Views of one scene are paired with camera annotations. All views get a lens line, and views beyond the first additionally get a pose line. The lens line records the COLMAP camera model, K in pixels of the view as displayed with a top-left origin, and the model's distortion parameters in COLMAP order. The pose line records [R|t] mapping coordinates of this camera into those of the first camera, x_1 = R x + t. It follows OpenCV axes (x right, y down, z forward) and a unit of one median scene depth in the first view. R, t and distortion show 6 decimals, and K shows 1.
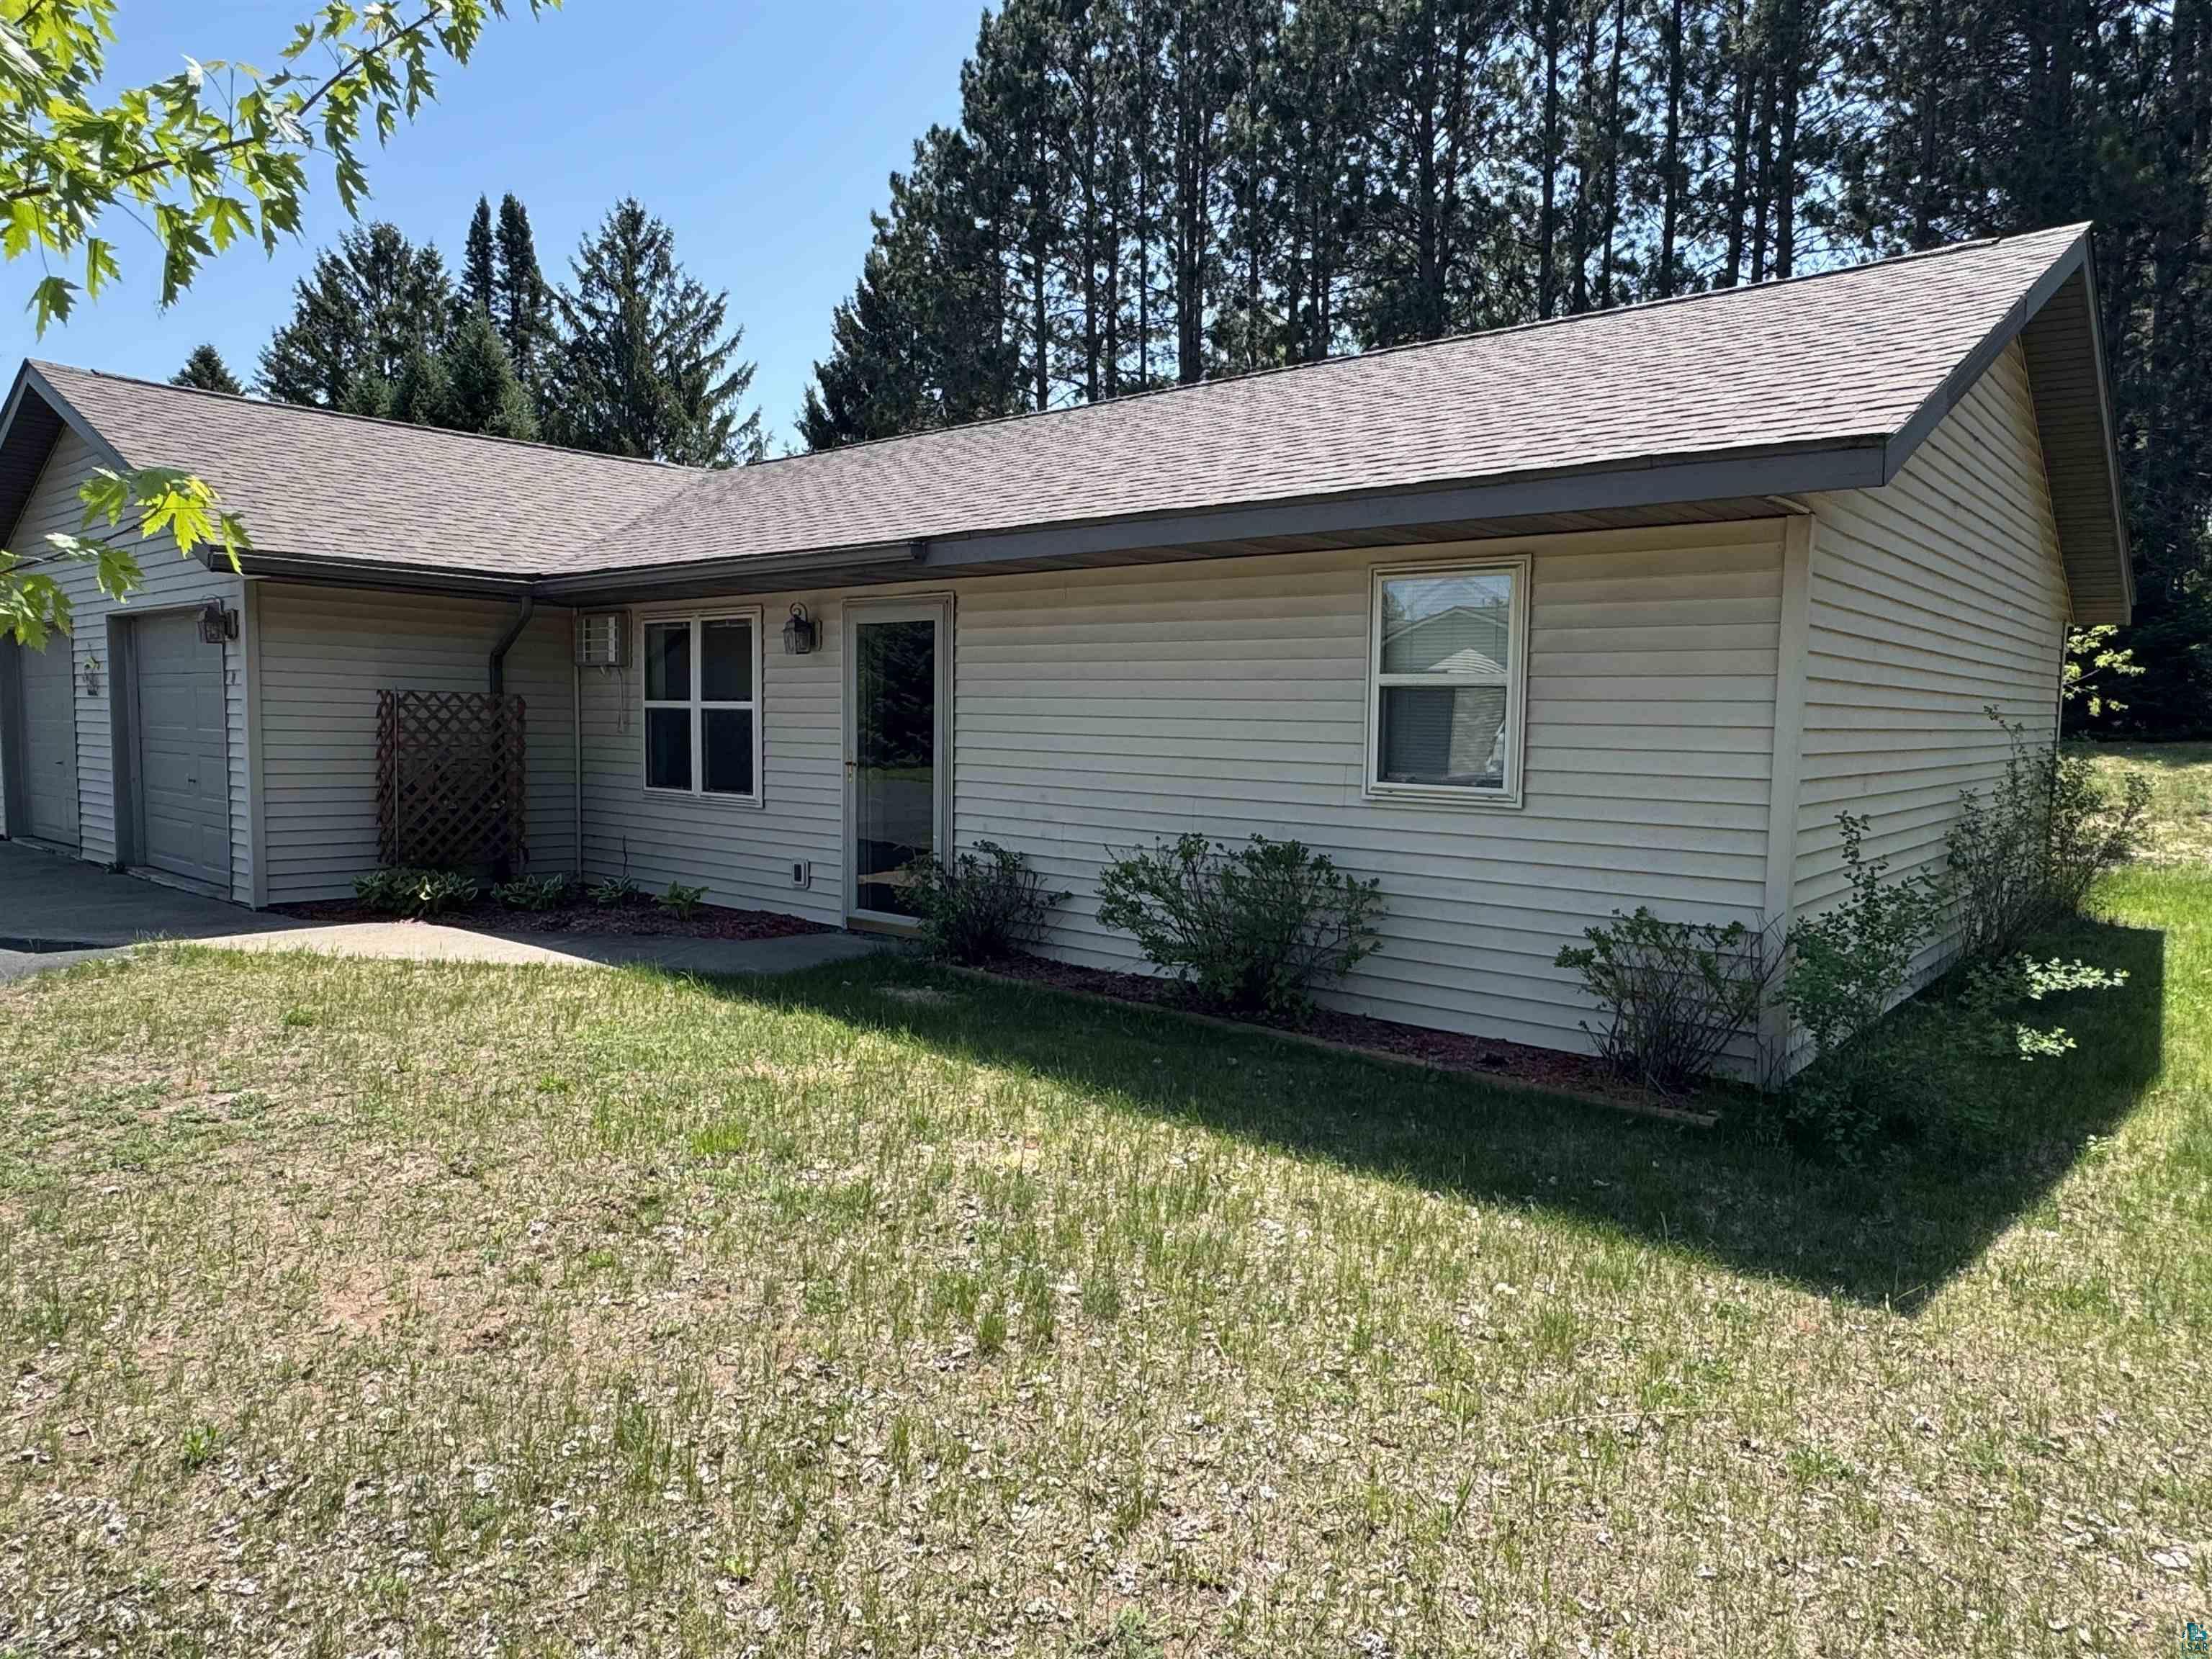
lens RADIAL K [[1388.7, 0, 1106.0], [0, 1388.7, 829.5], [0, 0, 1]] dist [-0.004776, -0.000984]
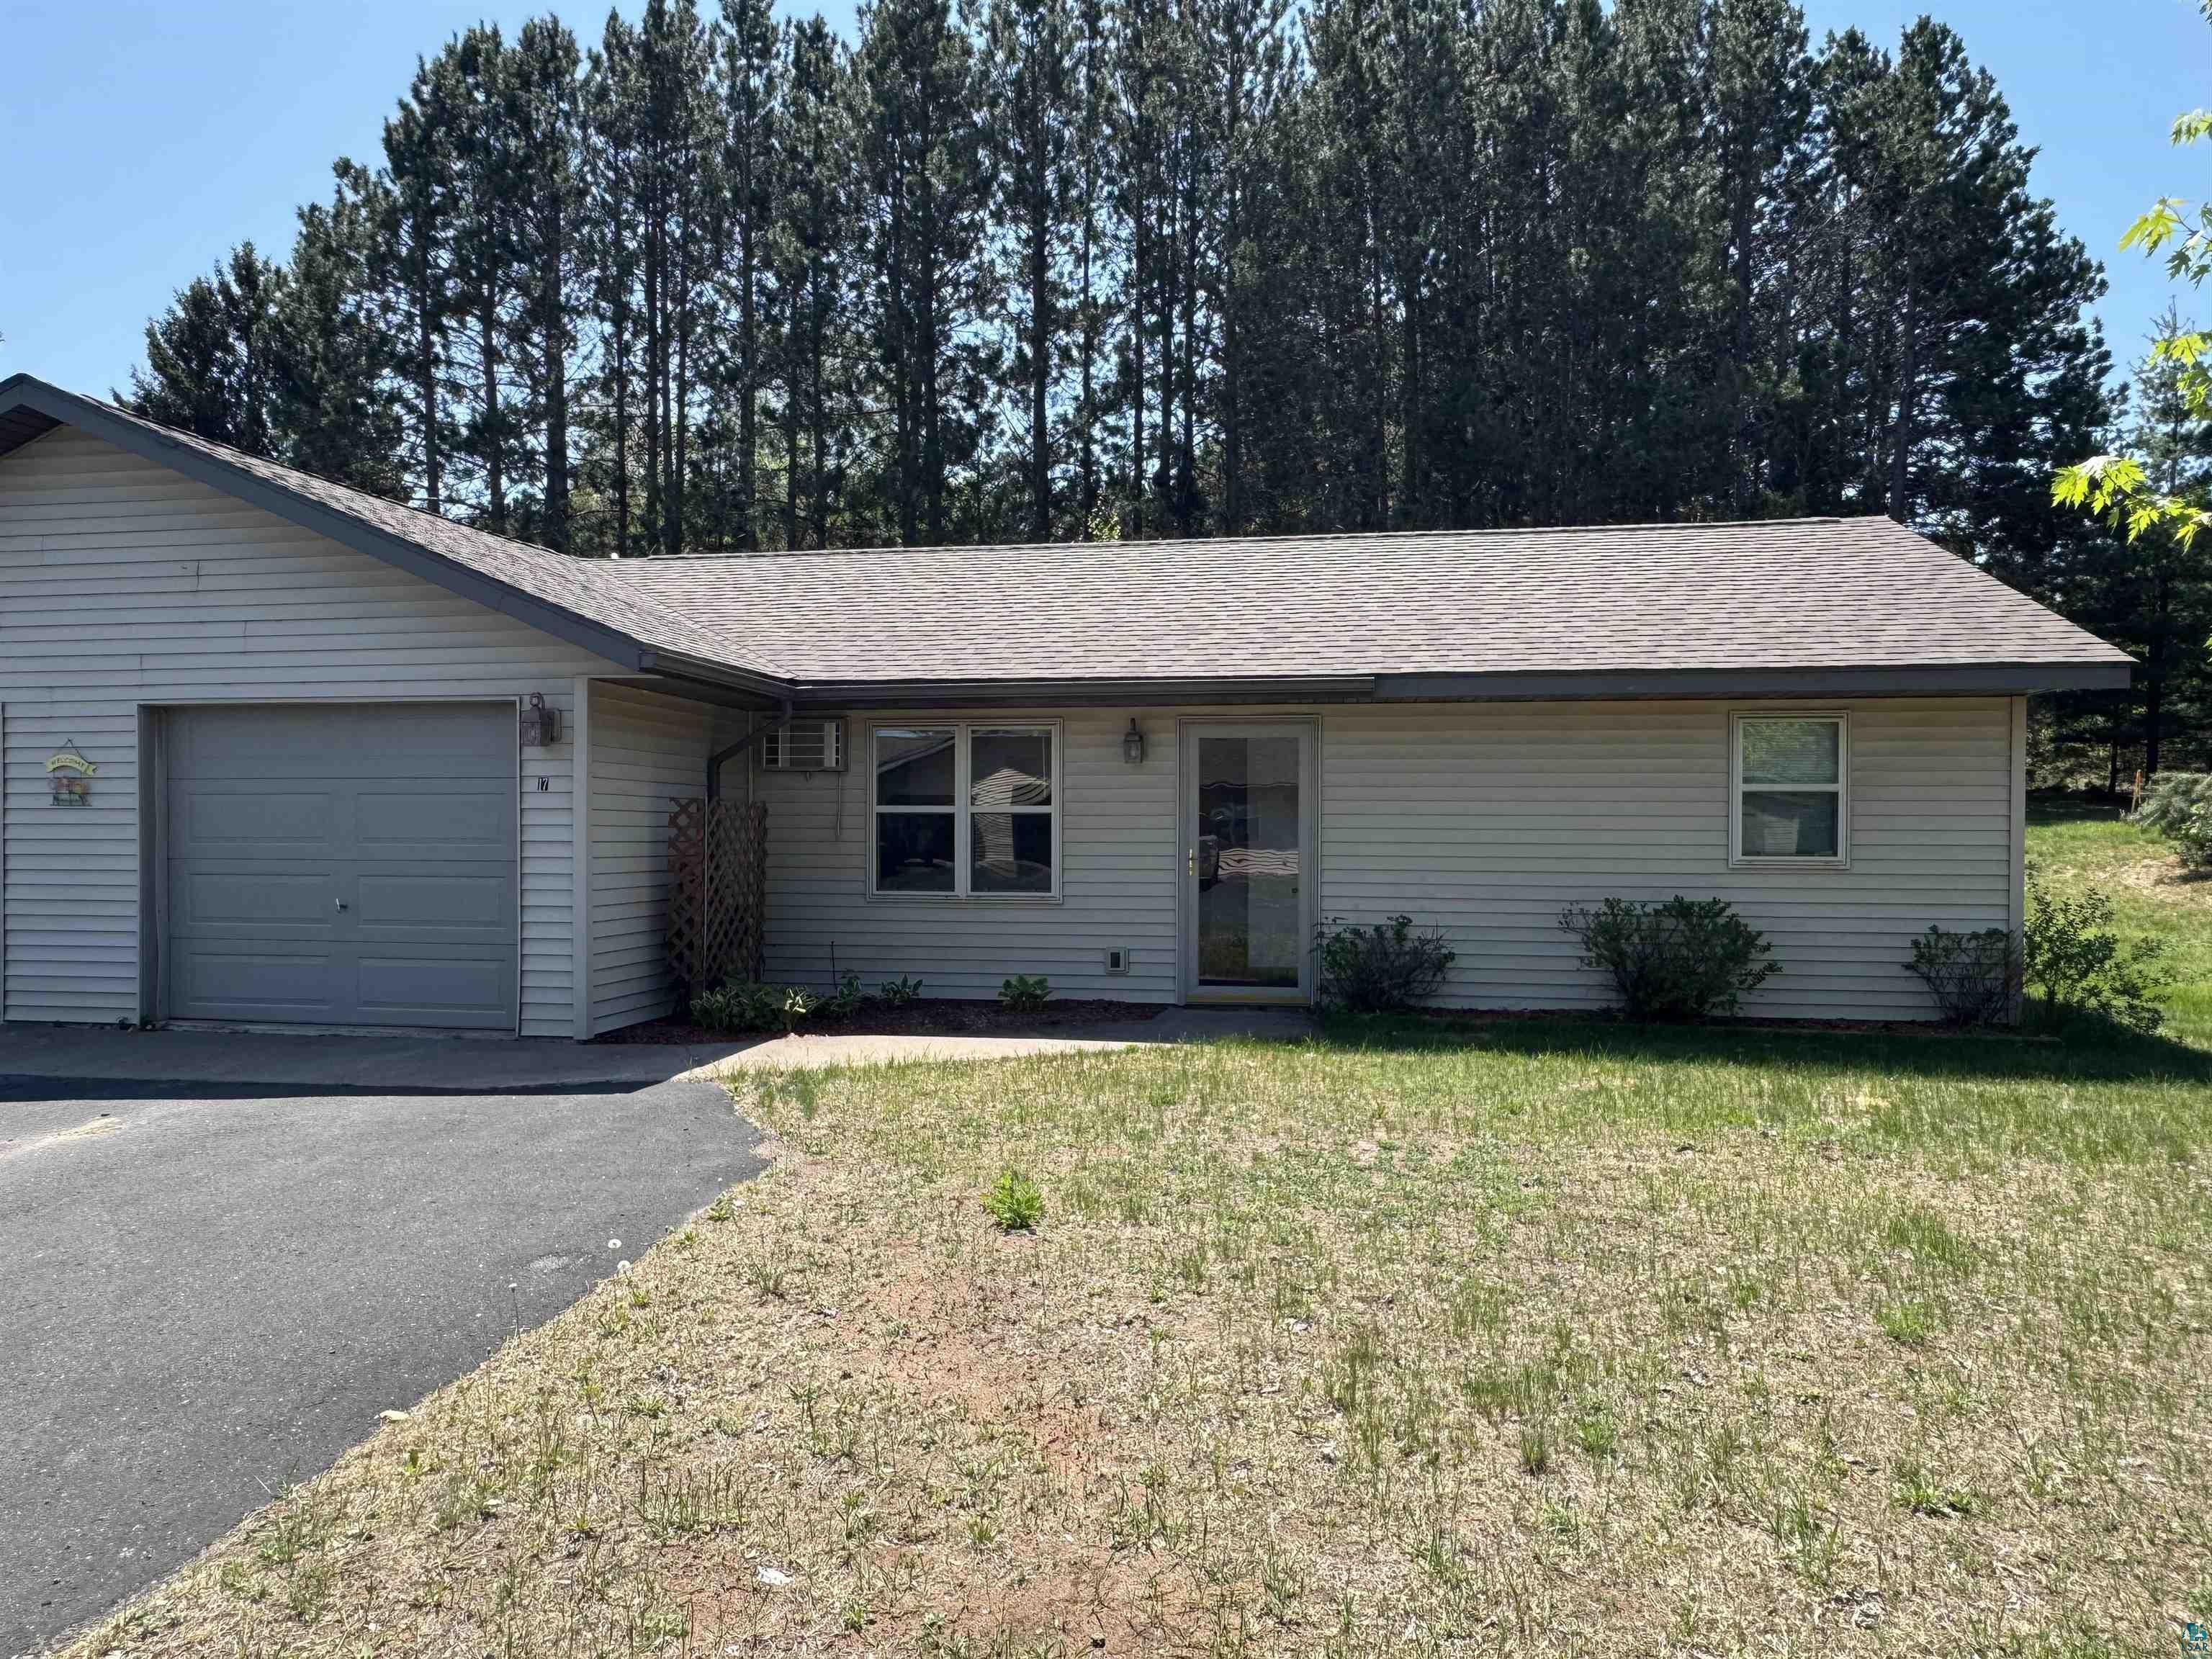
lens RADIAL K [[1438.9, 0, 1106.0], [0, 1438.9, 829.5], [0, 0, 1]] dist [-0.001085, -0.000440]
pose [[0.852691, -0.015903, 0.522173, -0.818903], [0.055708, 0.996605, -0.060618, -0.003299], [-0.519437, 0.080778, 0.850682, 0.024049]]
